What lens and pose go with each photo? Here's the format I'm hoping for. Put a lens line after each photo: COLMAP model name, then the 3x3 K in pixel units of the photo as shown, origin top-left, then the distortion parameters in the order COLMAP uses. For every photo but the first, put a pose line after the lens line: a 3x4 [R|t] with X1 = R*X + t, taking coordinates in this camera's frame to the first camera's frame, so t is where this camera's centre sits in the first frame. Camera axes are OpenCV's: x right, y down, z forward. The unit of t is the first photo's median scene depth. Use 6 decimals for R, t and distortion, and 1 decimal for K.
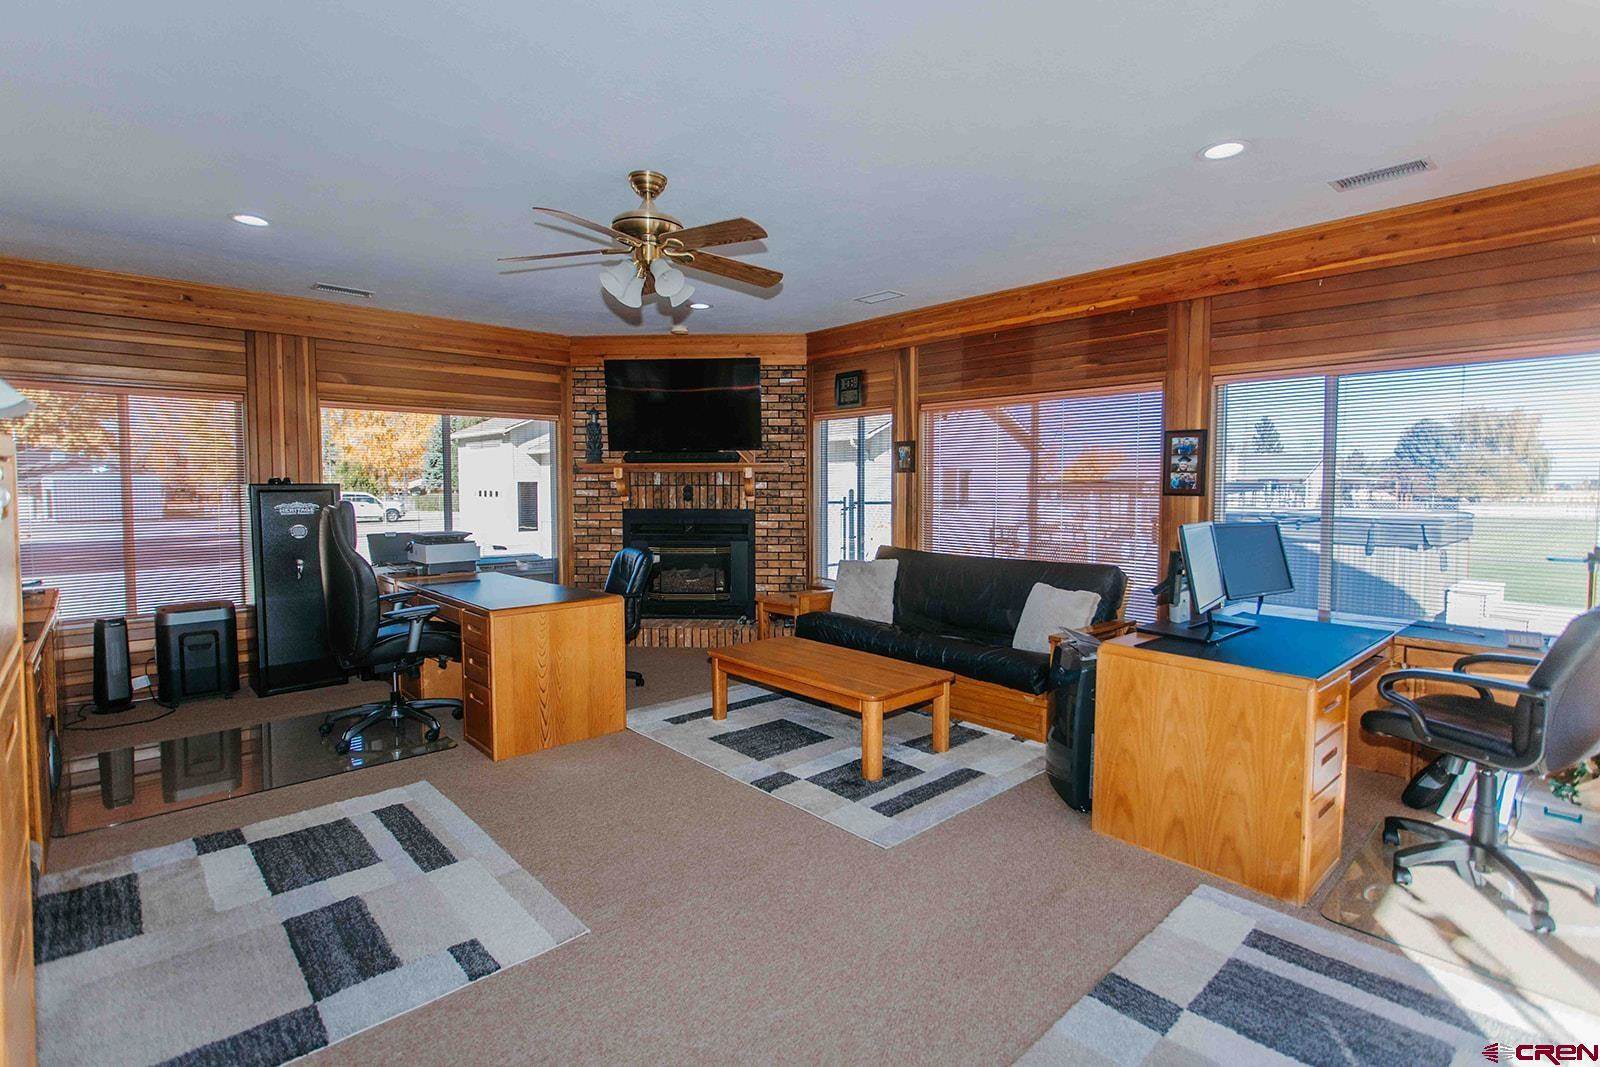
lens RADIAL K [[761.4, 0, 815.4], [0, 761.4, 527.6], [0, 0, 1]] dist [-0.004951, 0.001367]
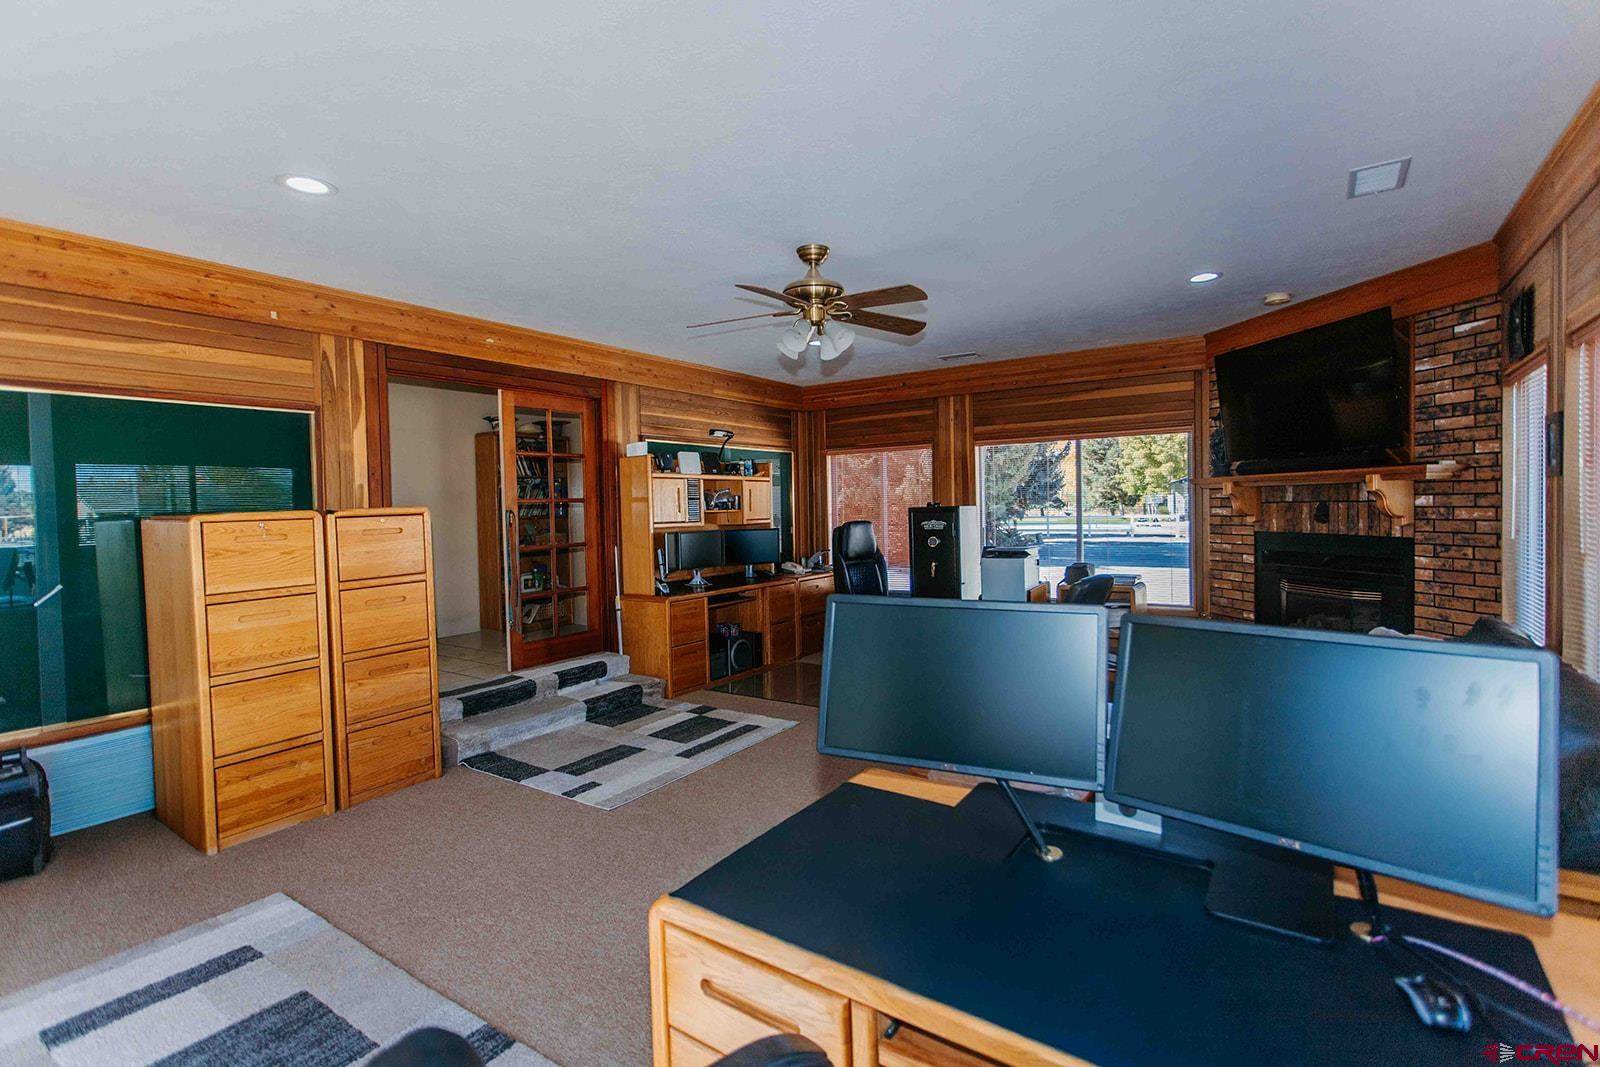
lens RADIAL K [[761.4, 0, 813.1], [0, 761.4, 532.5], [0, 0, 1]] dist [-0.004951, 0.001367]
pose [[0.216501, 0.029218, -0.975845, 0.445956], [-0.034696, 0.999151, 0.022219, -0.025663], [0.975666, 0.029048, 0.217331, 0.370697]]
